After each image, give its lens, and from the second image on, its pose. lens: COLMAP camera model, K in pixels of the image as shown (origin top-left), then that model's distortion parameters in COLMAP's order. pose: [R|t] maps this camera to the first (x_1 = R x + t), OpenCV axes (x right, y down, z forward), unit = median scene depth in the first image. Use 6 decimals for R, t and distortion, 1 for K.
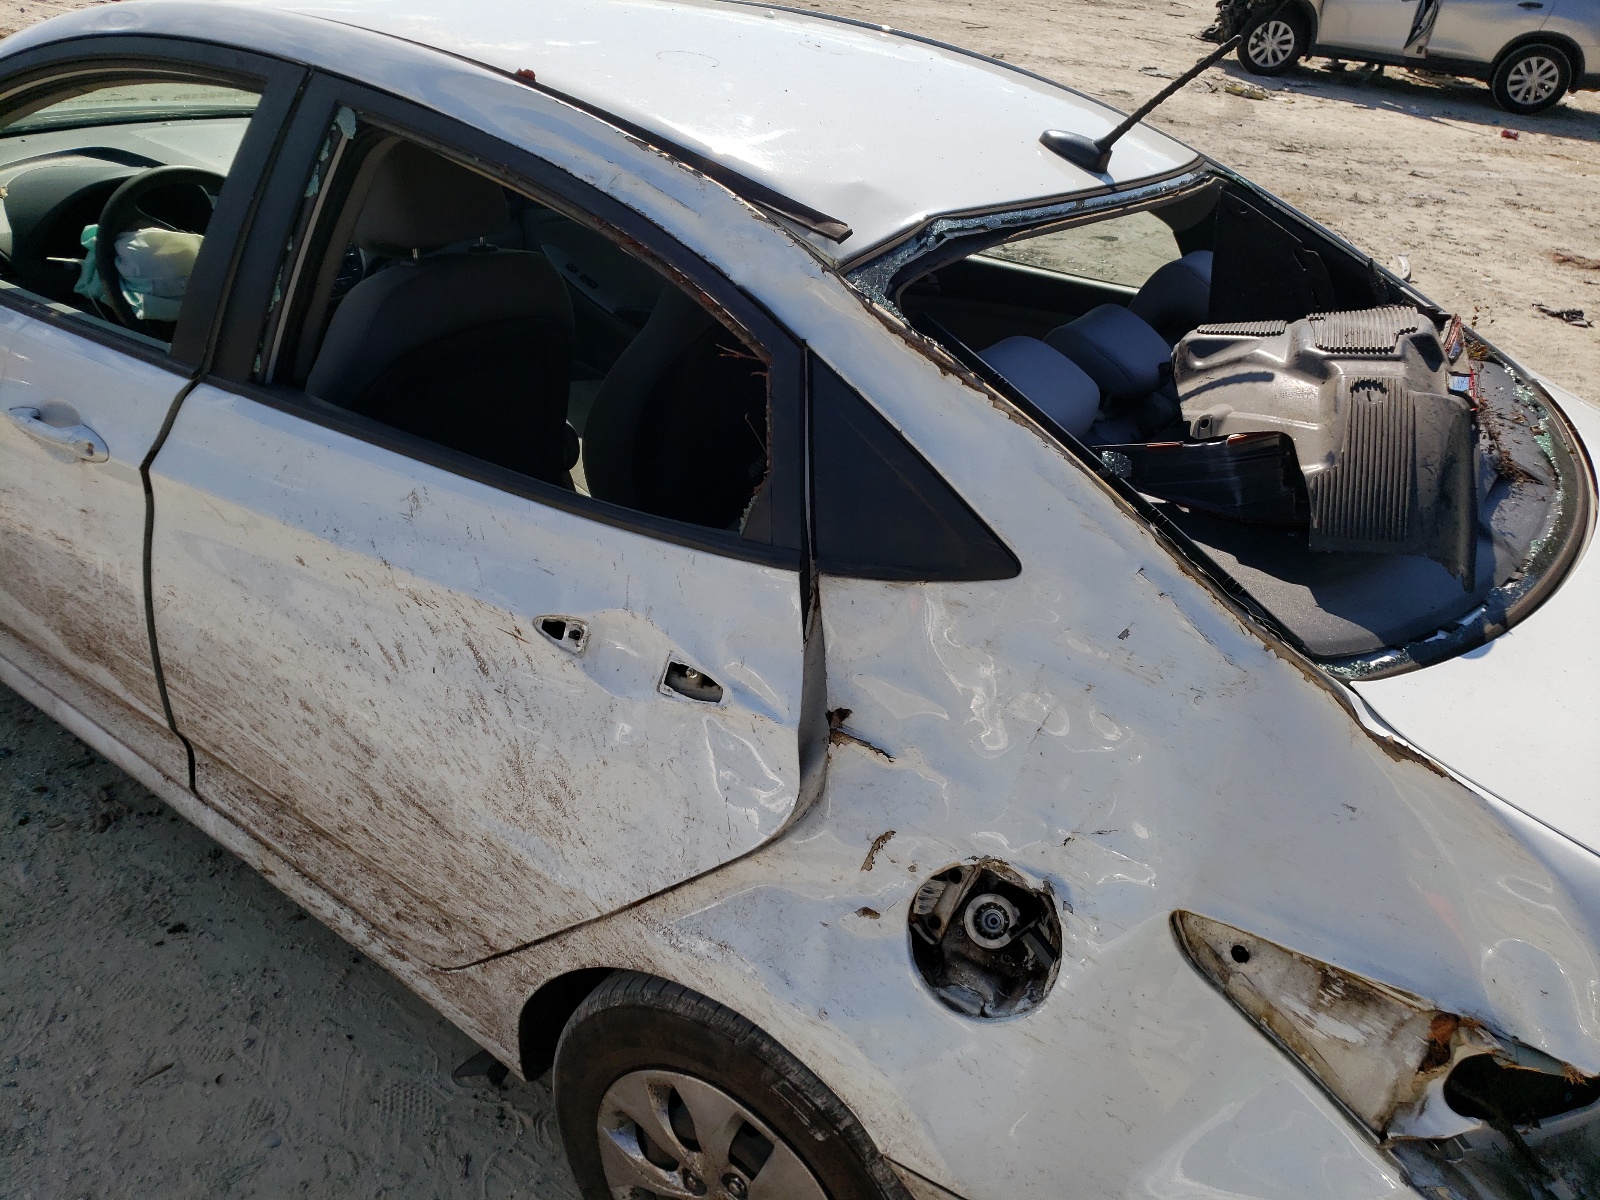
lens RADIAL K [[1194.9, 0, 793.2], [0, 1194.9, 609.6], [0, 0, 1]] dist [0.026972, -0.000135]
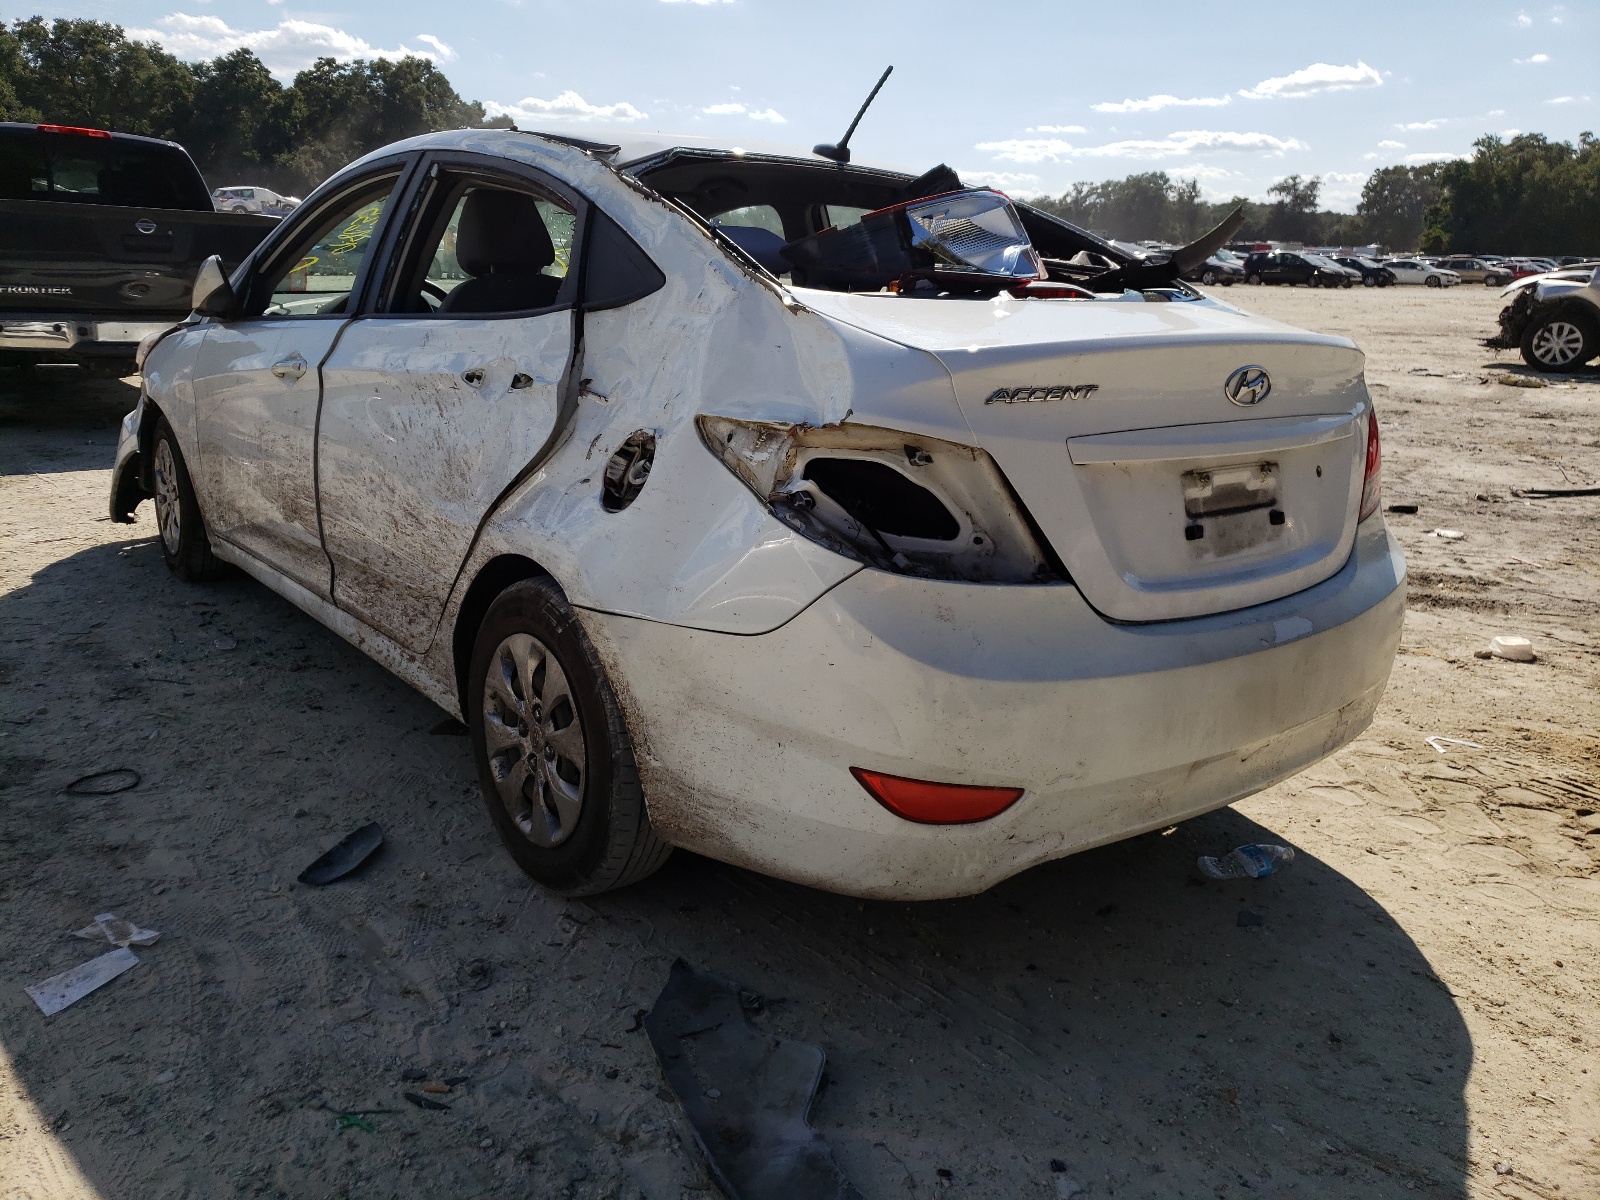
lens RADIAL K [[1194.9, 0, 803.7], [0, 1194.9, 592.7], [0, 0, 1]] dist [0.026972, -0.000135]
pose [[0.964692, -0.008771, -0.263233, 0.788114], [-0.067867, 0.957417, -0.280619, 0.834401], [0.254485, 0.288576, 0.923017, -0.460521]]
